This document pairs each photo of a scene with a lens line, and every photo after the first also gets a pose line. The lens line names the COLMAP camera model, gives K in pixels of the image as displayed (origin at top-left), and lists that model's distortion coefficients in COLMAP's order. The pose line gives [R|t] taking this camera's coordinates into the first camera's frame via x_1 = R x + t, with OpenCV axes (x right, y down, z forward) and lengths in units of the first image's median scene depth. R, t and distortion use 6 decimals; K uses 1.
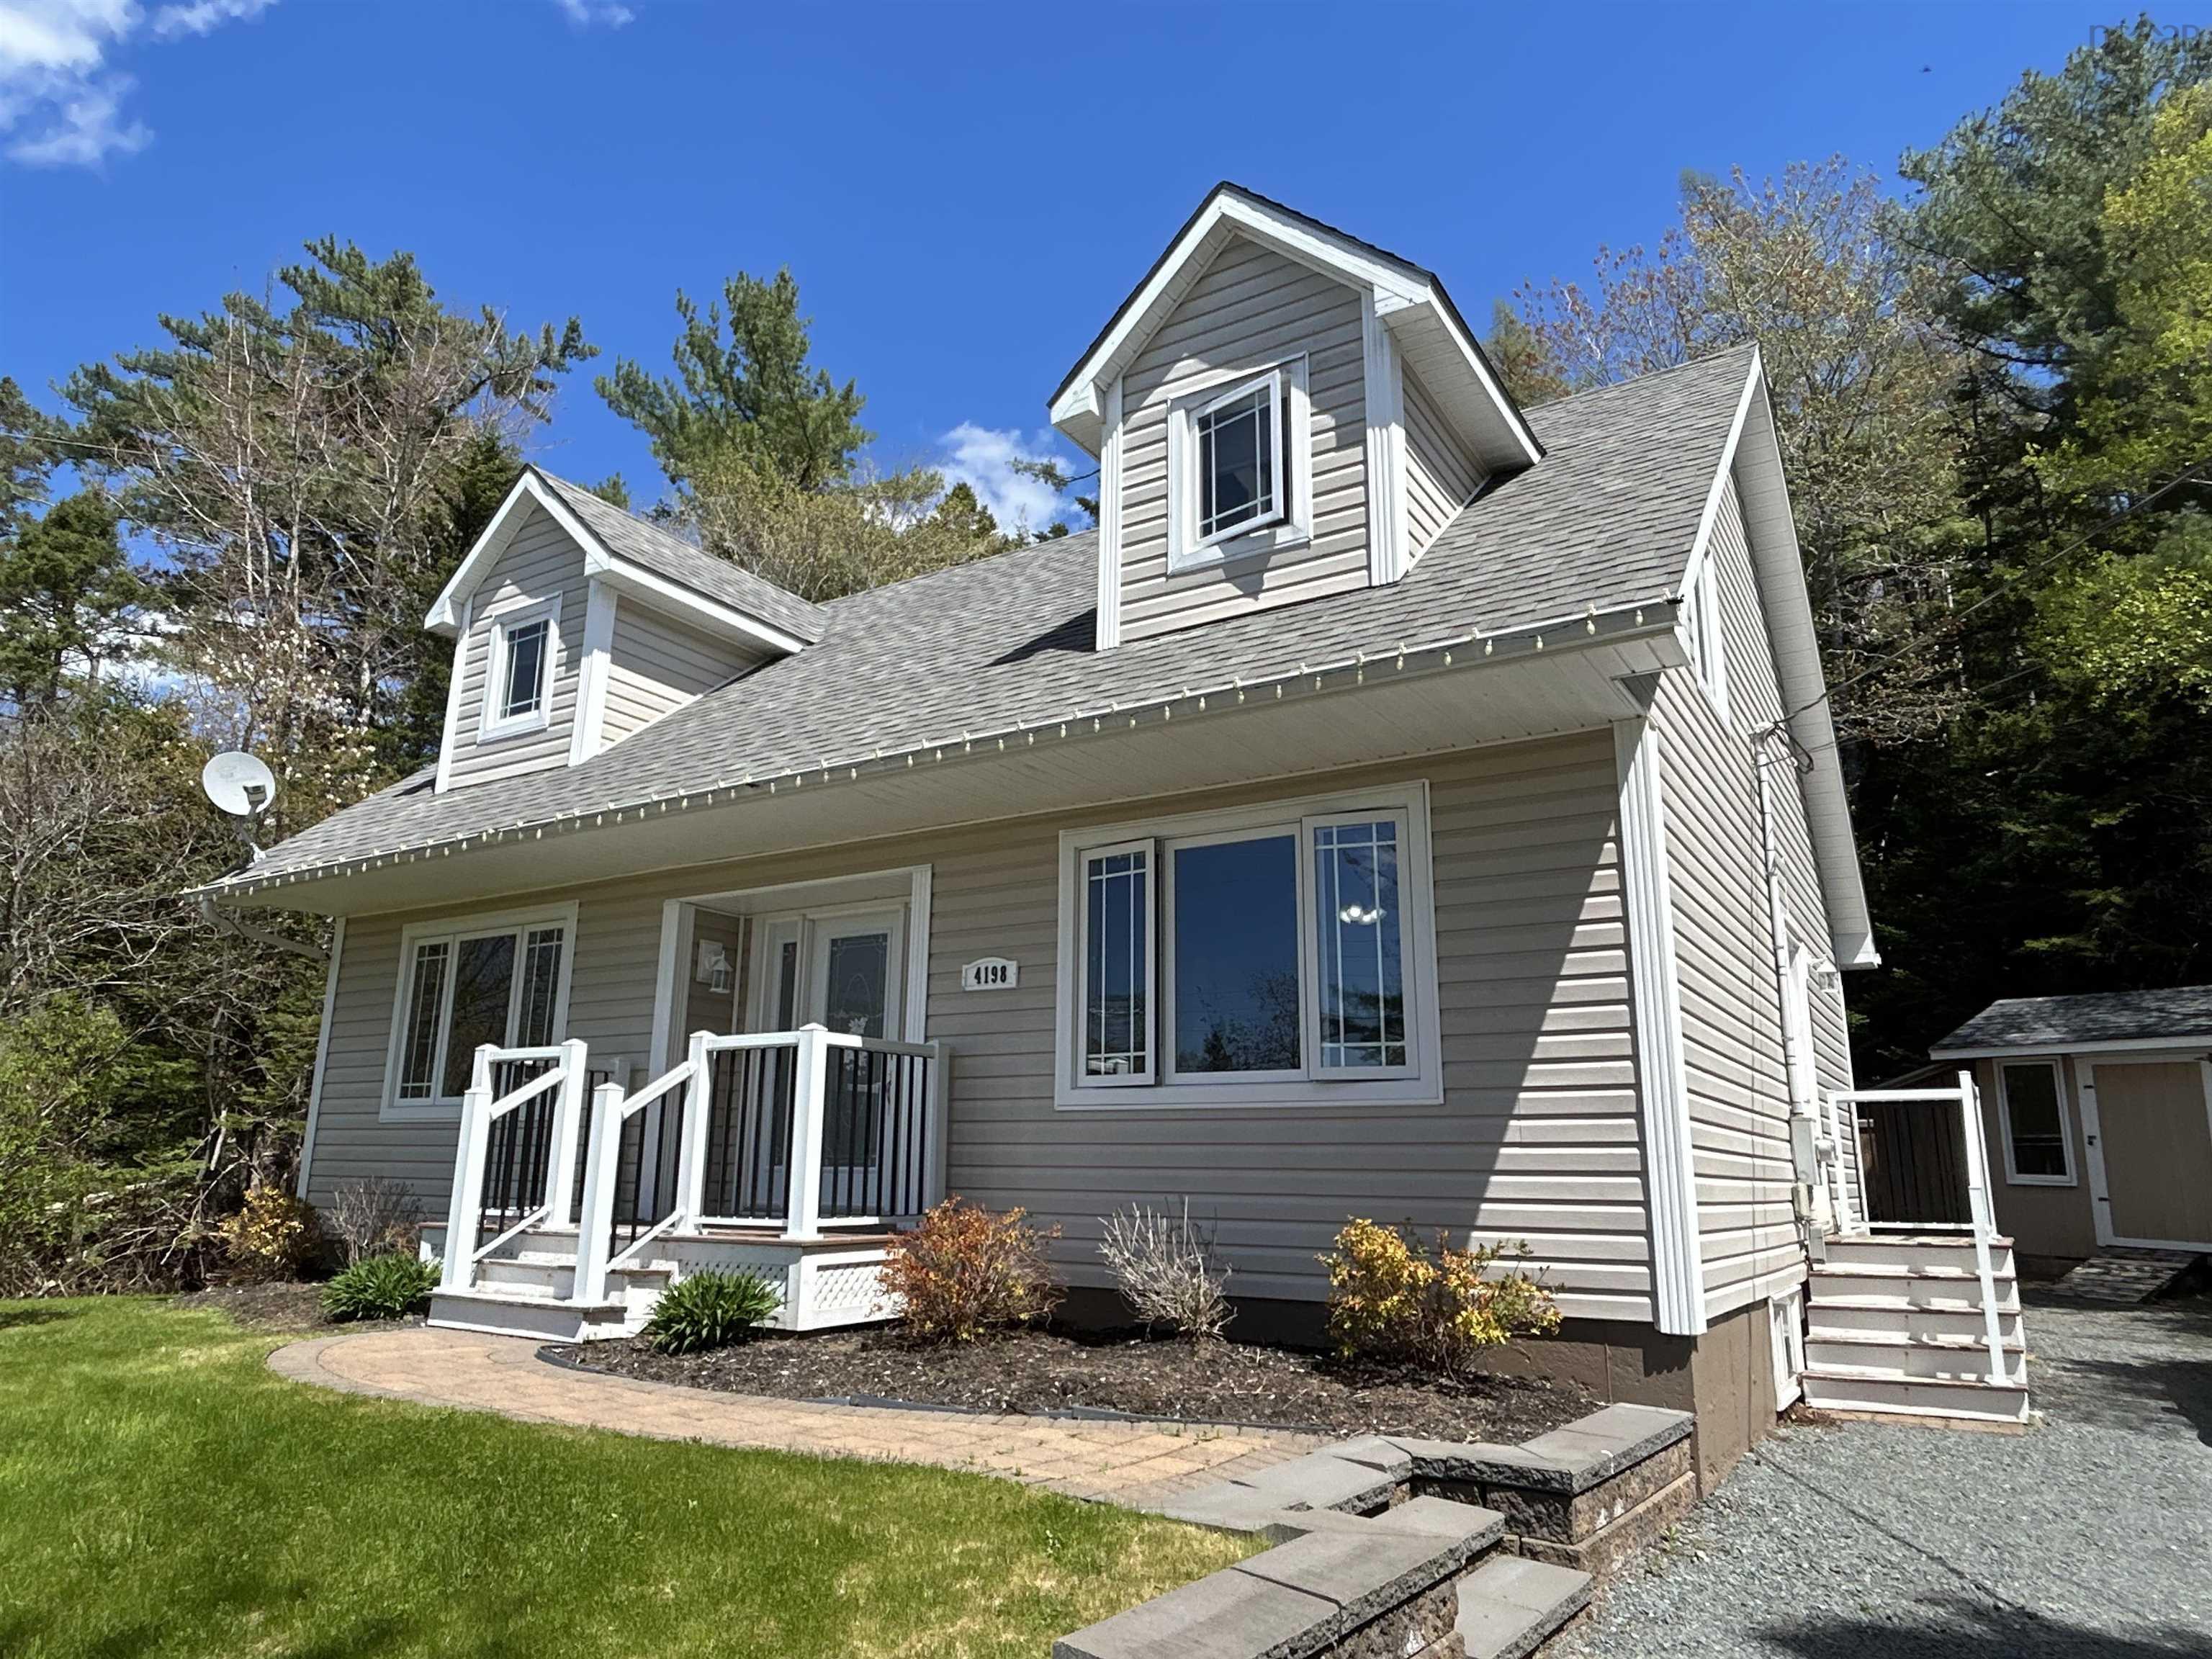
lens RADIAL K [[1396.6, 0, 1108.7], [0, 1396.6, 829.5], [0, 0, 1]] dist [0.005160, 0.001026]
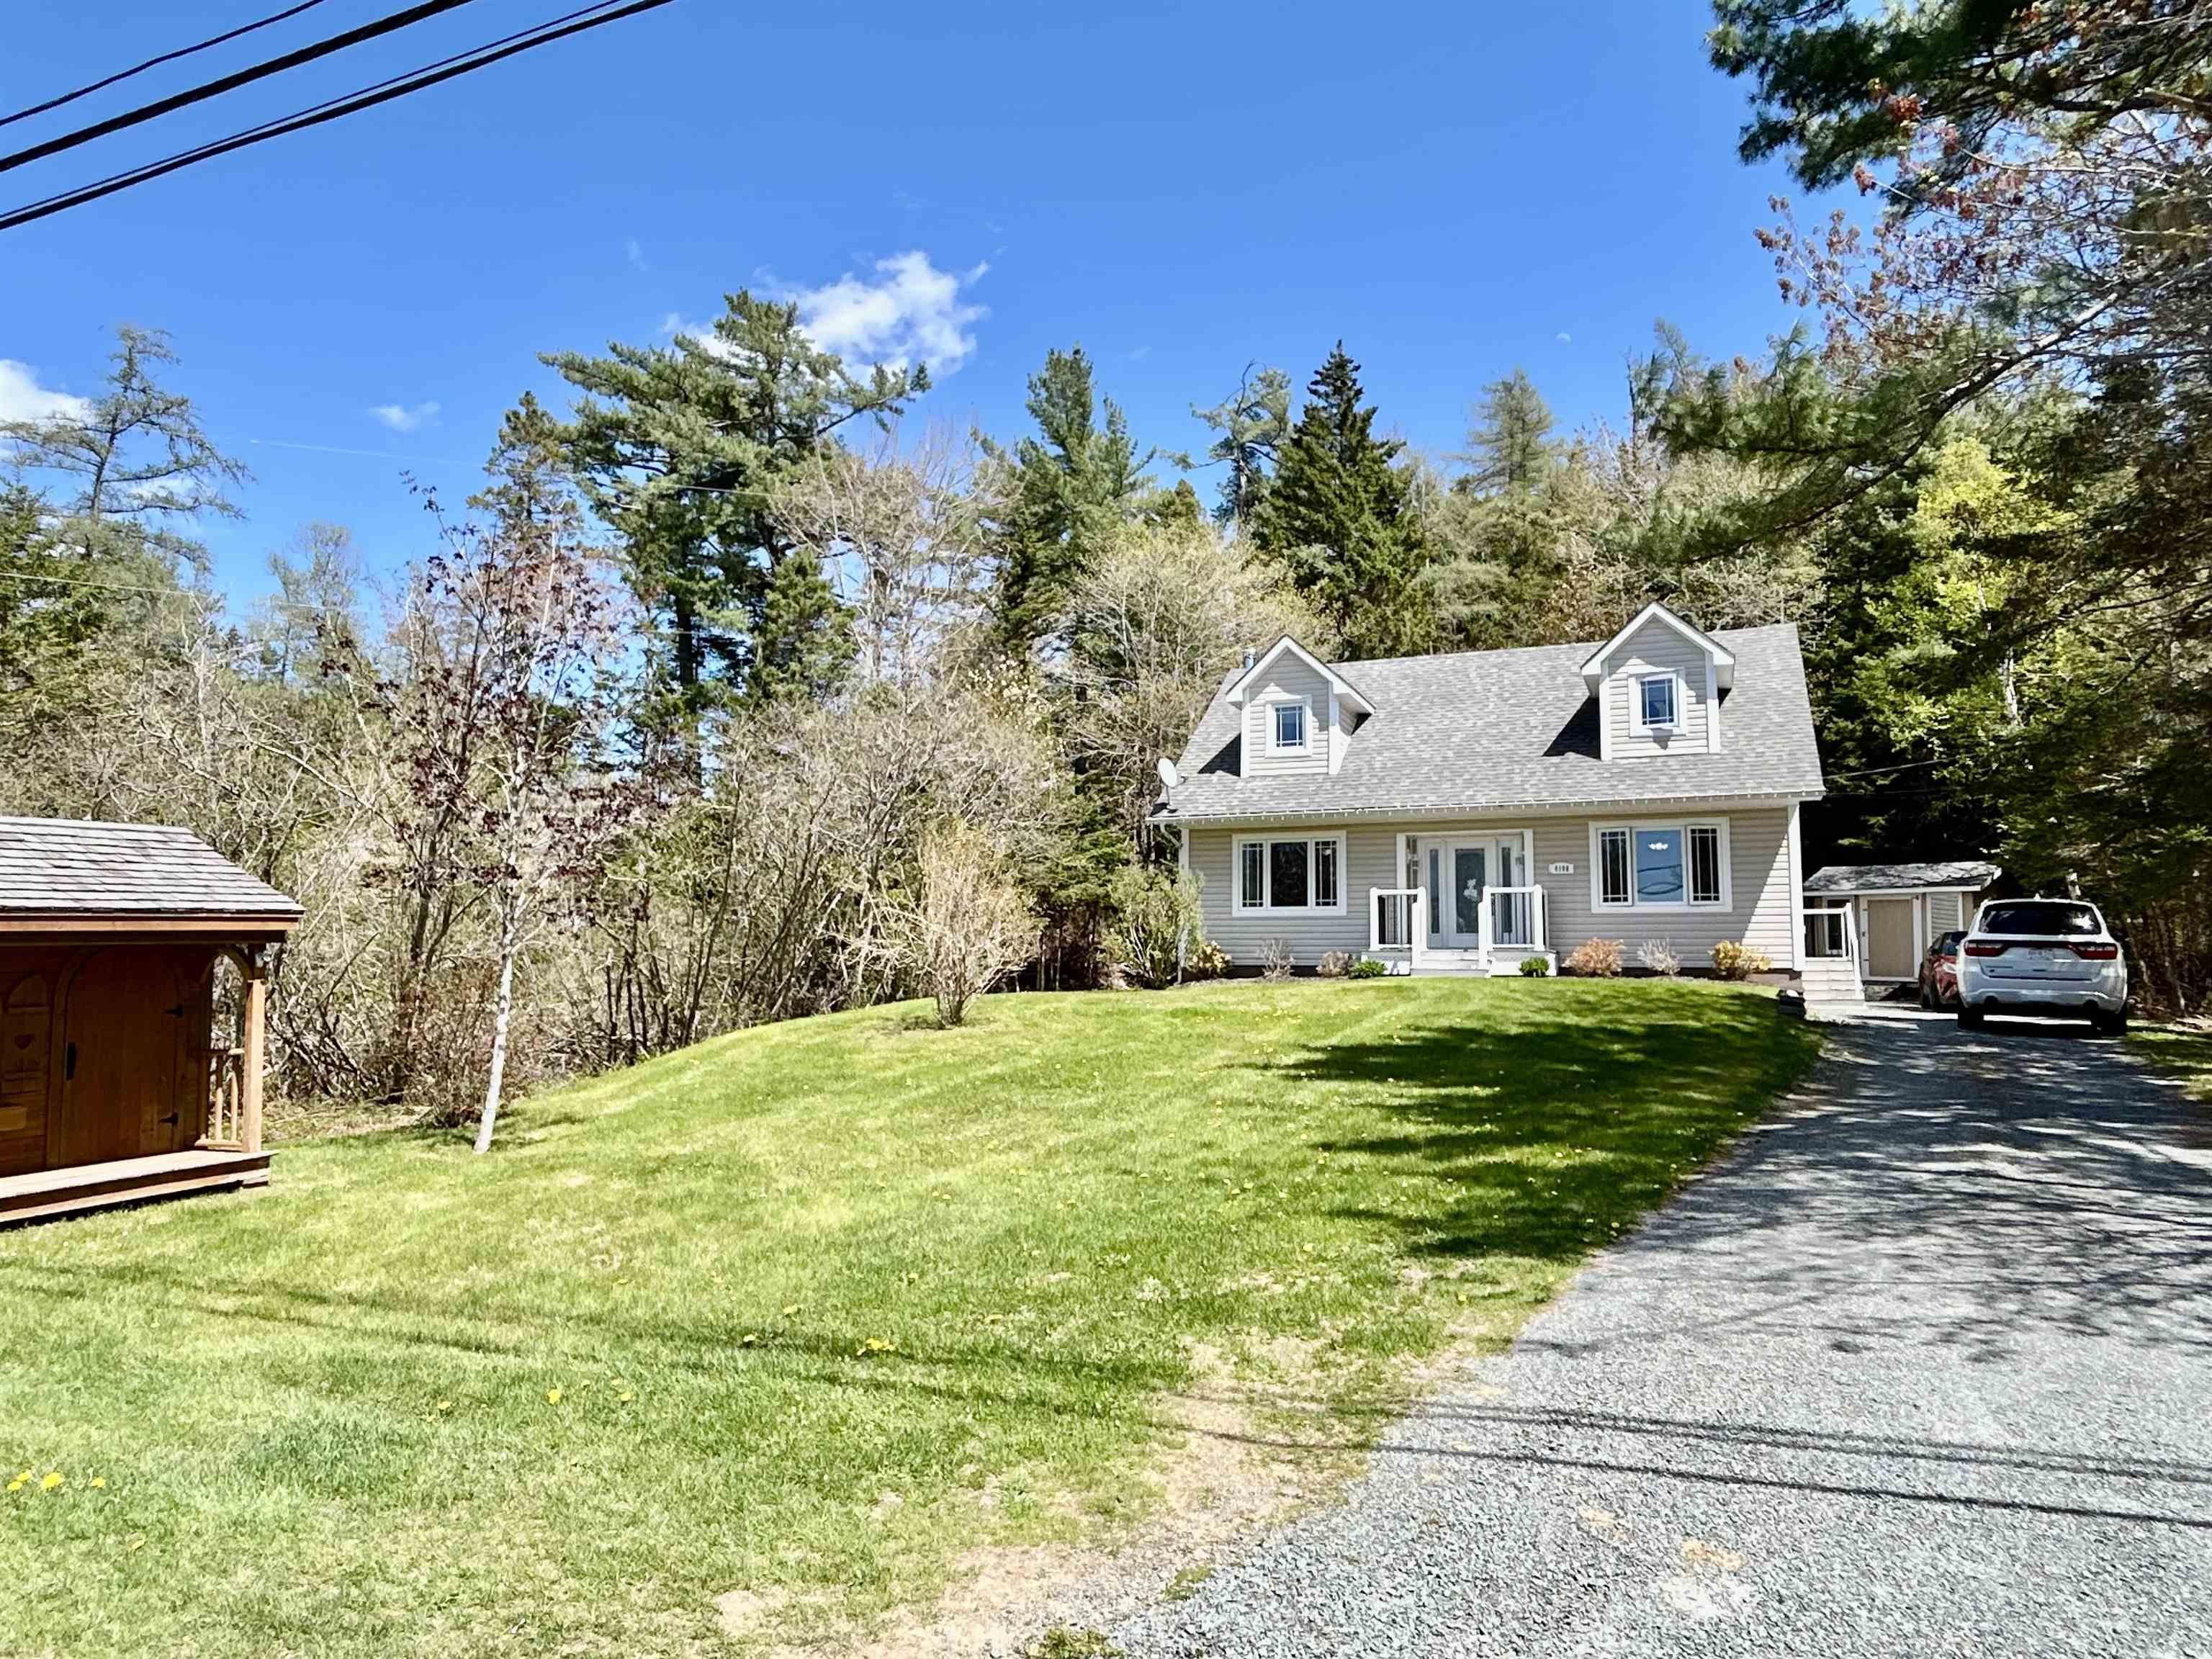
lens RADIAL K [[1406.0, 0, 1103.5], [0, 1406.0, 831.9], [0, 0, 1]] dist [0.001373, -0.000199]
pose [[0.988244, 0.019219, 0.151675, -1.485025], [-0.038753, 0.991158, 0.126905, -0.311436], [-0.147895, -0.131291, 0.980250, -1.761499]]
